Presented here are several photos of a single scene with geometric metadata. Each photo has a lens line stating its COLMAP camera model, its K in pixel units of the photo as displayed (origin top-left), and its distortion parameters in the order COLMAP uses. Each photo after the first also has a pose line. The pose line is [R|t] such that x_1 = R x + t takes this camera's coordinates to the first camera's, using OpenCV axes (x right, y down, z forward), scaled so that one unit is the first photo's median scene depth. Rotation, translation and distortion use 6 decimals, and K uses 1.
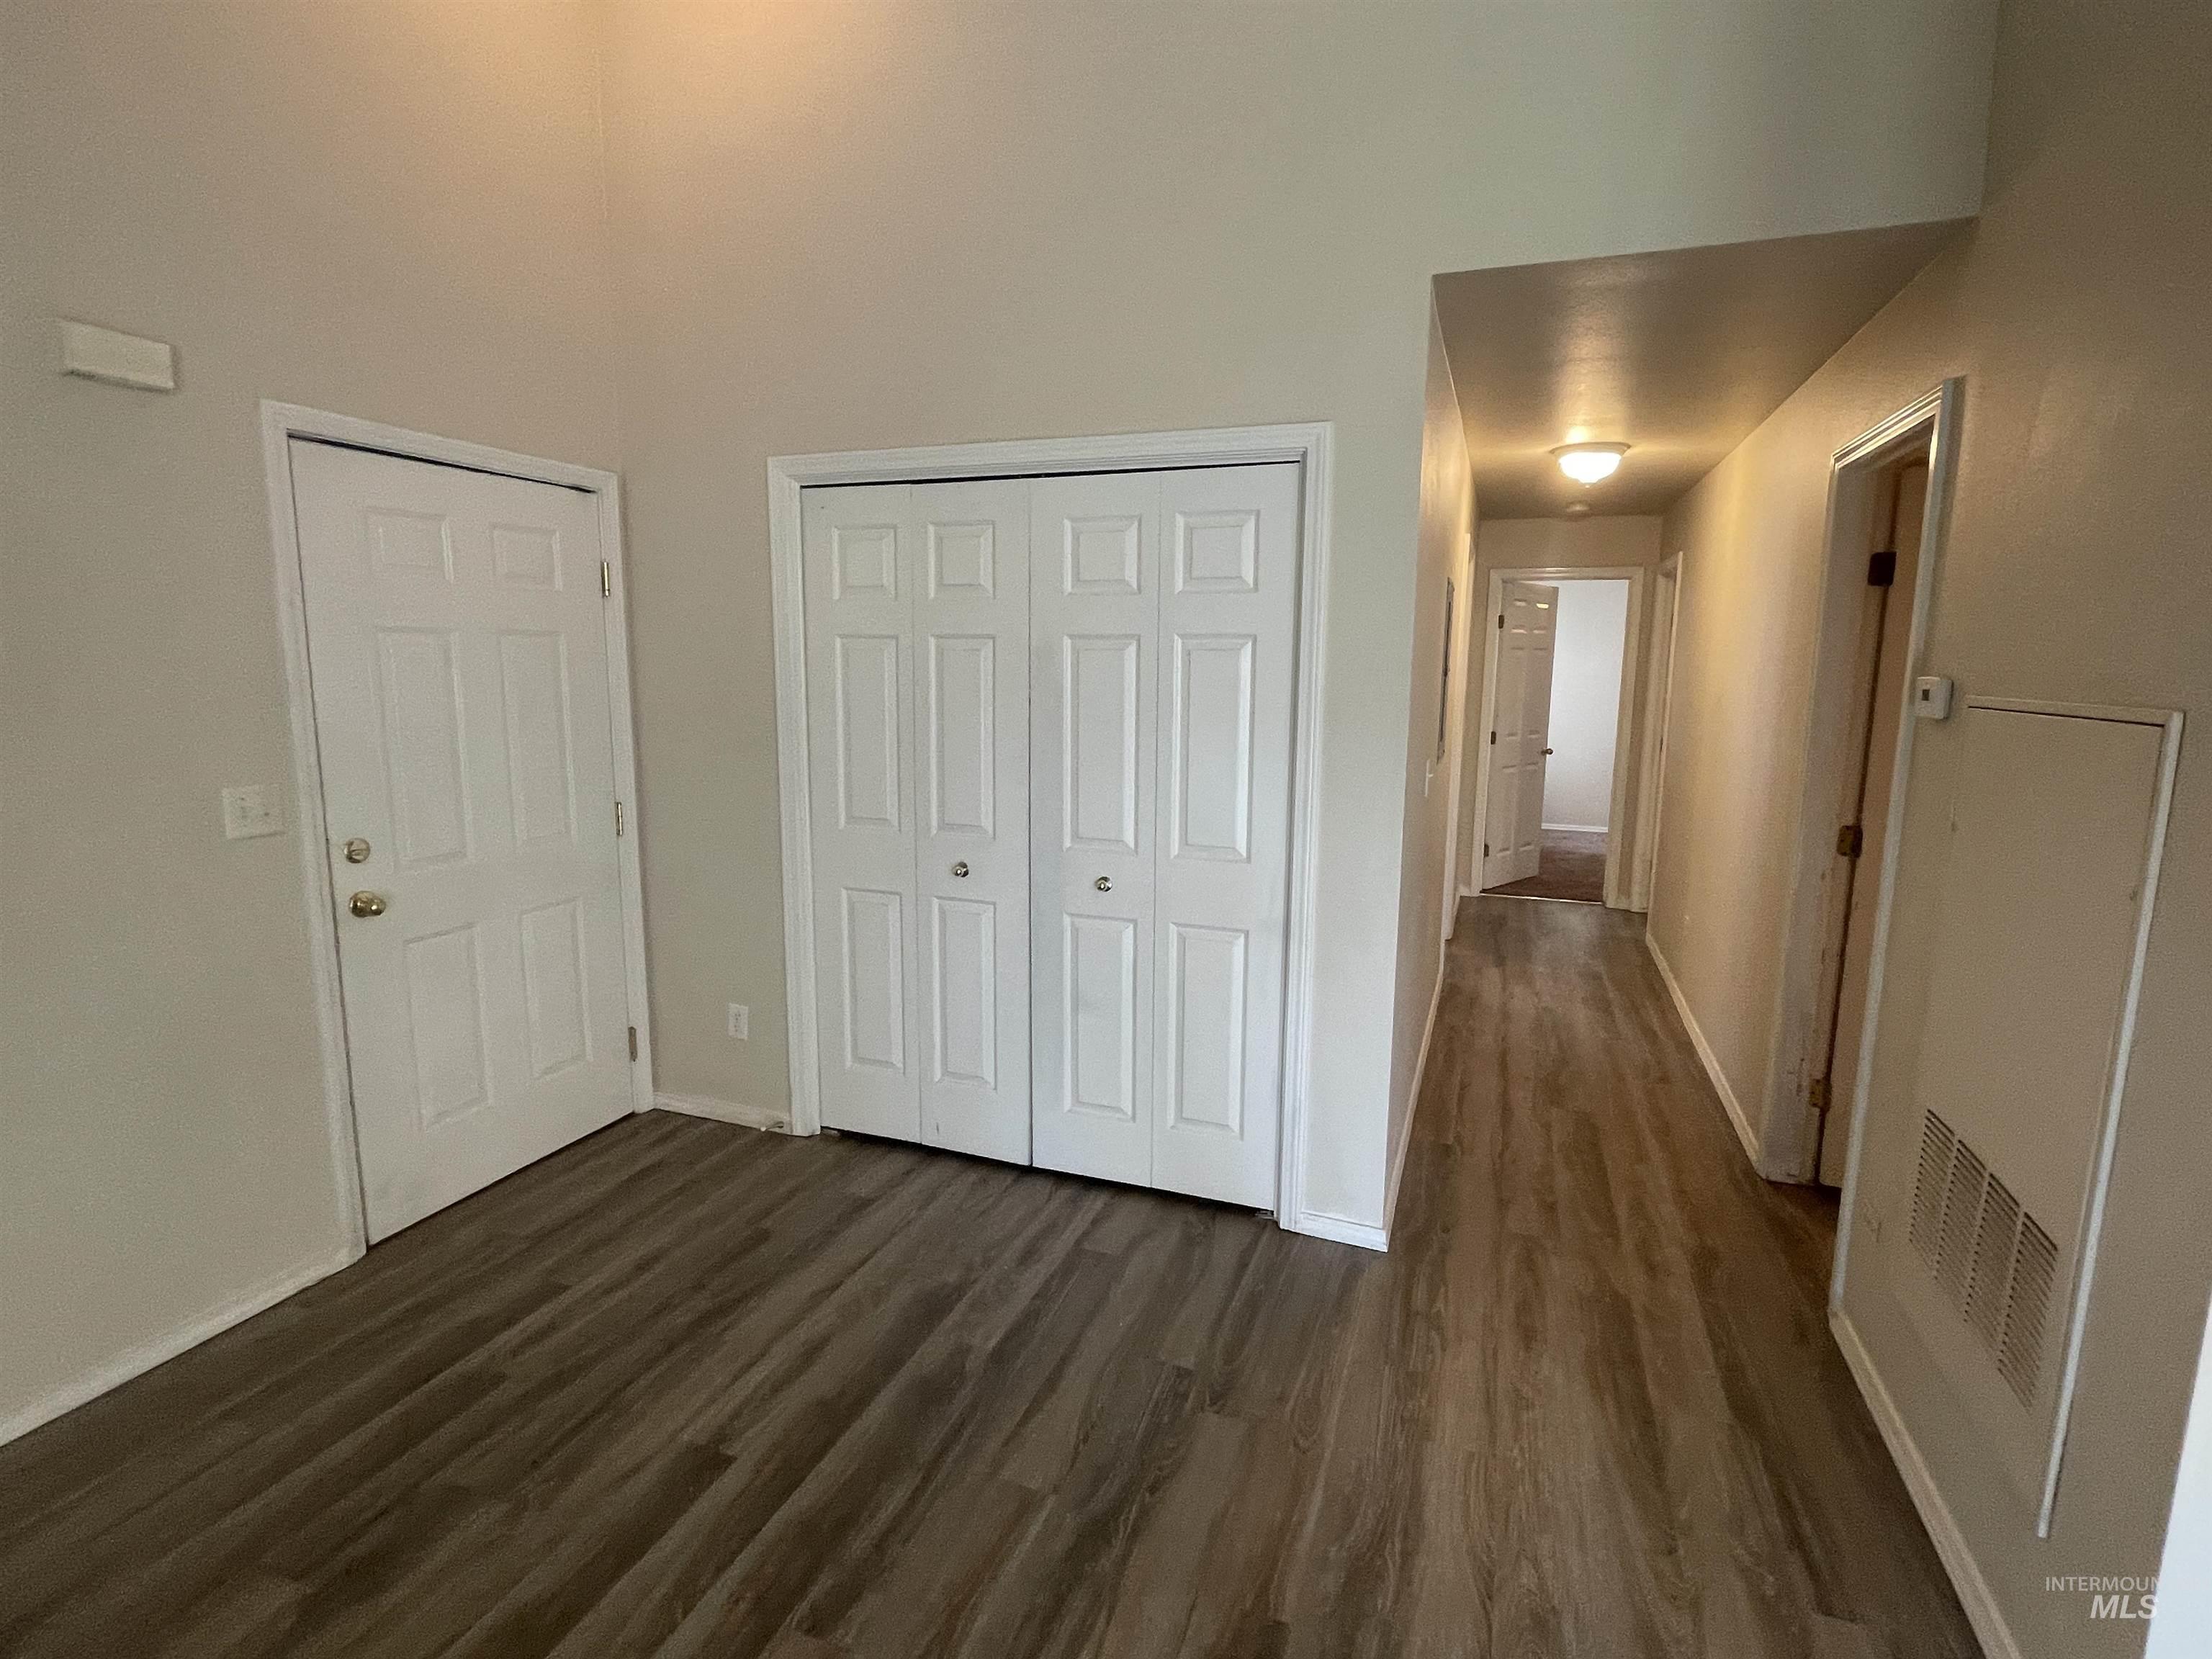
lens RADIAL K [[1074.0, 0, 1050.2], [0, 1074.0, 821.0], [0, 0, 1]] dist [-0.029123, -0.000119]
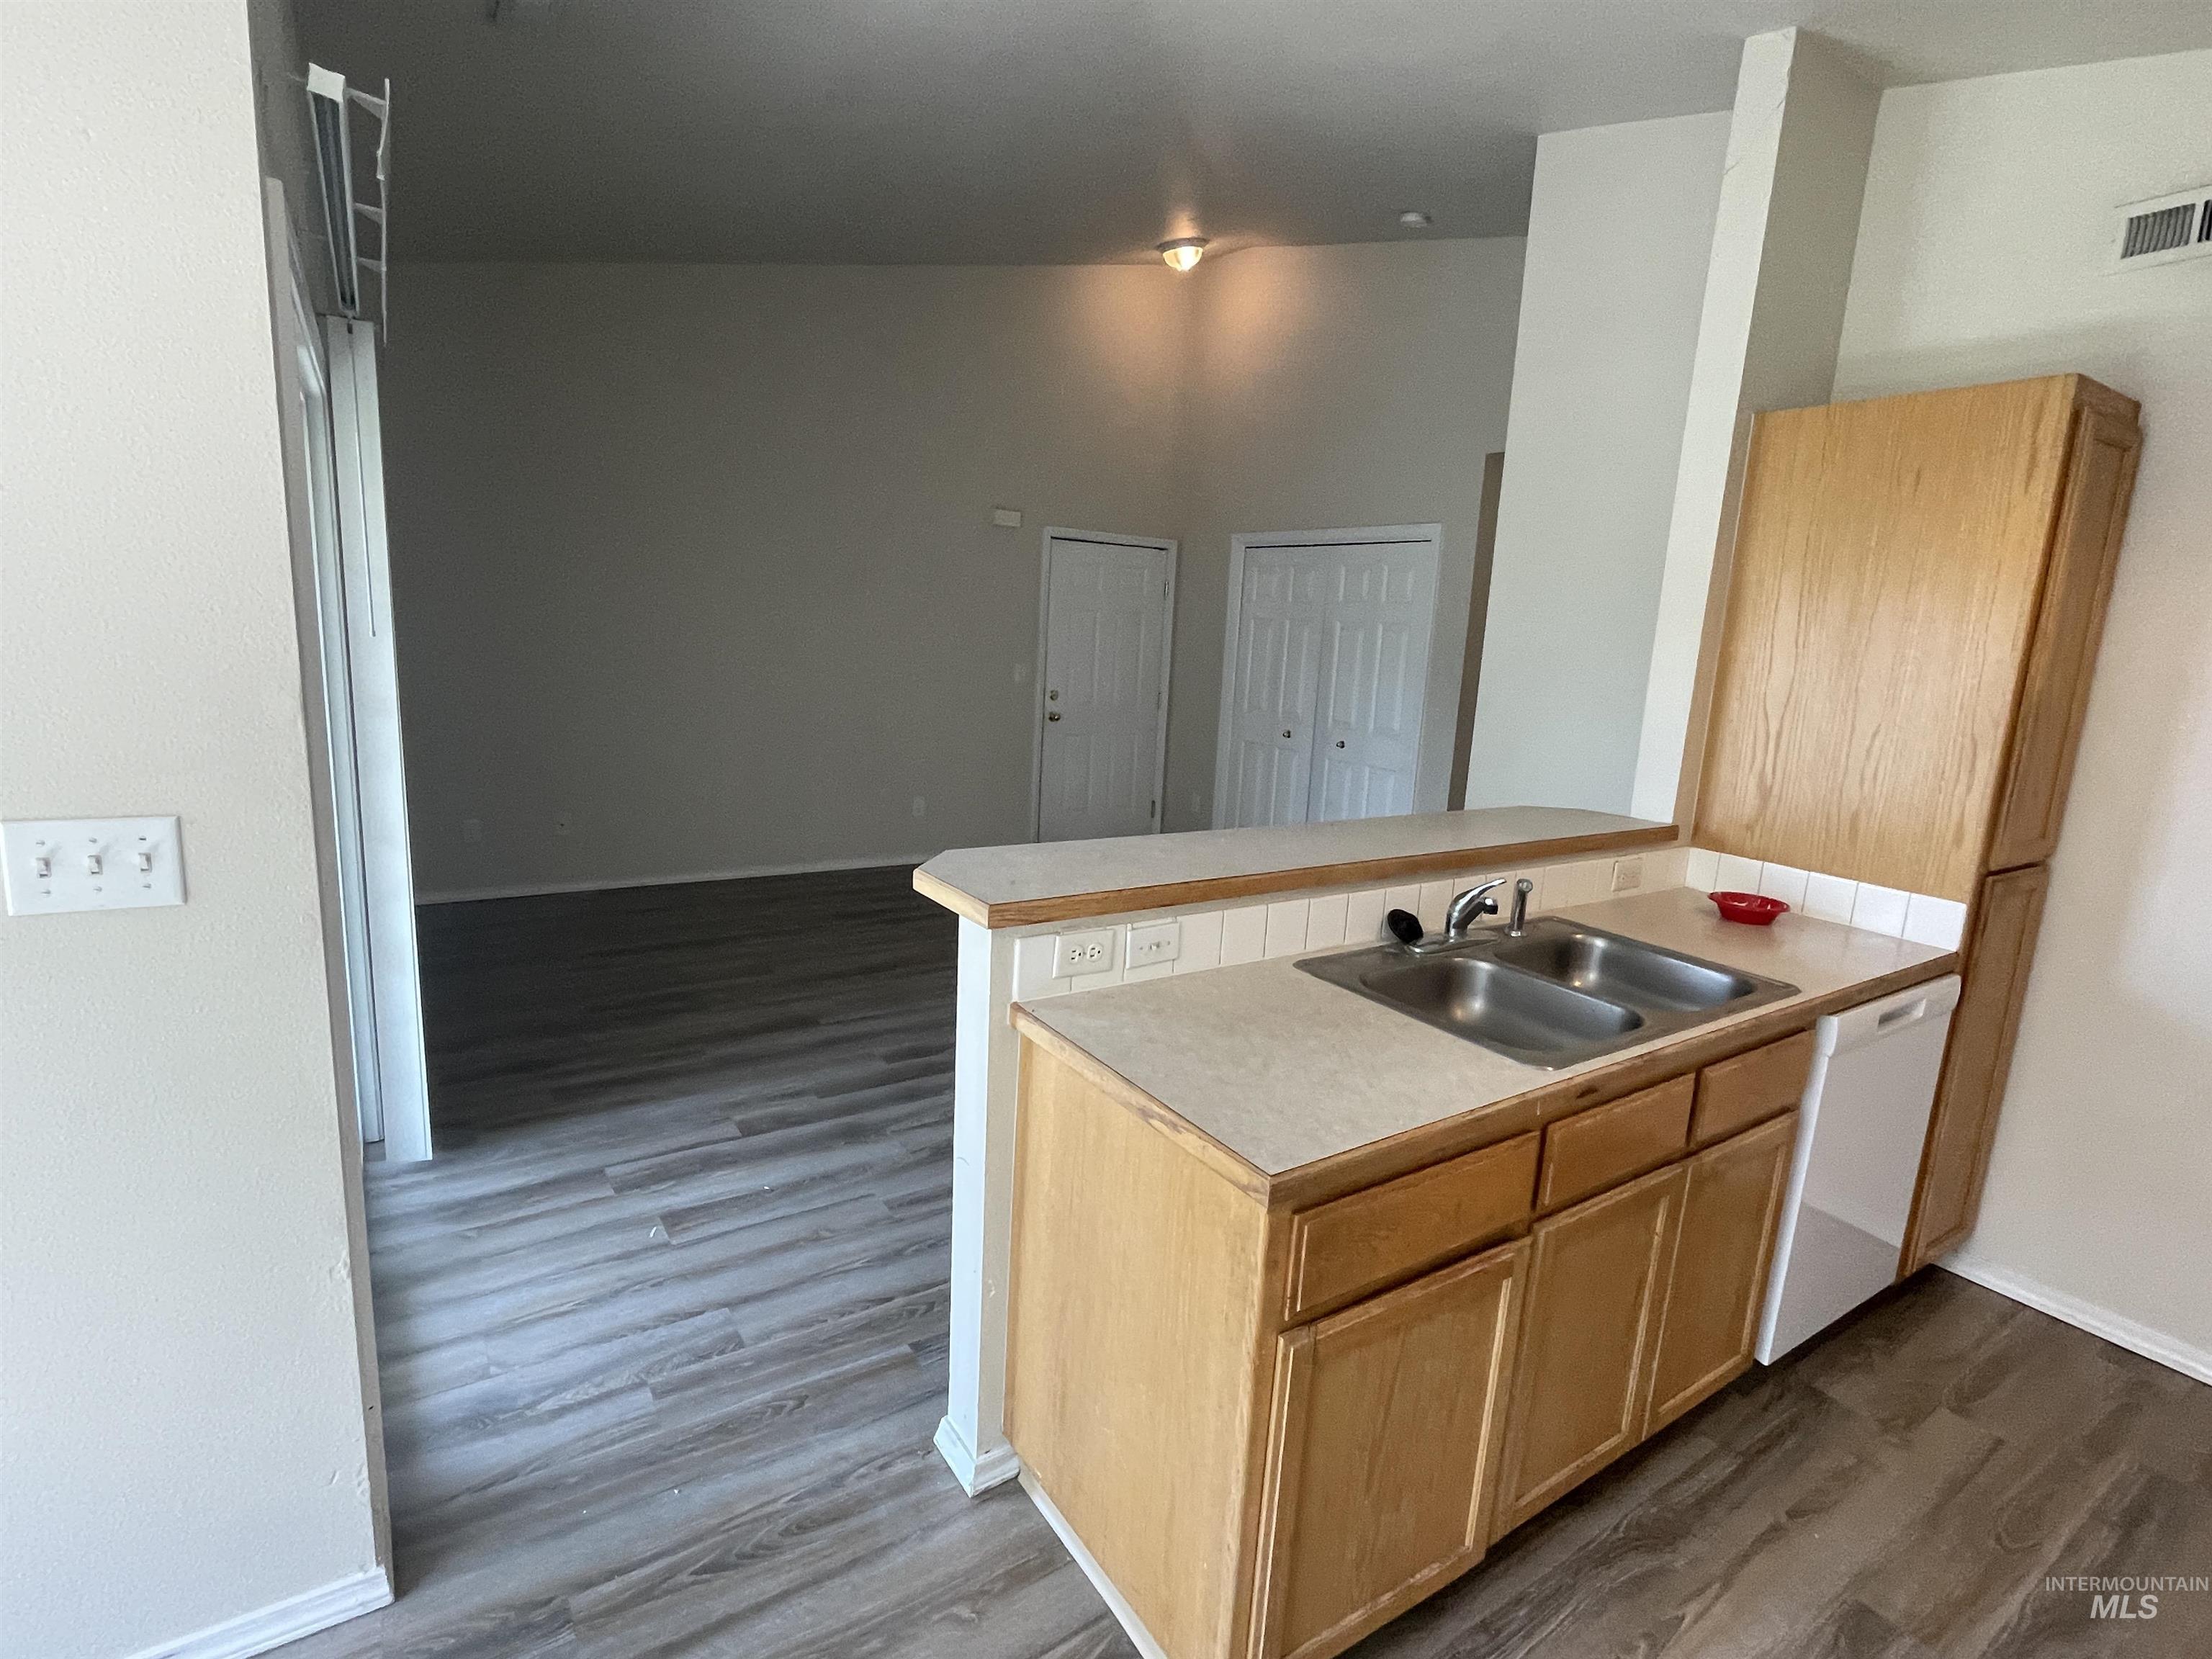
lens RADIAL K [[1074.0, 0, 1050.2], [0, 1074.0, 821.0], [0, 0, 1]] dist [-0.029123, -0.000119]
pose [[0.819924, 0.143564, -0.554179, 0.813754], [-0.131143, 0.989405, 0.062283, 0.167315], [0.557249, 0.021610, 0.830064, -1.143659]]
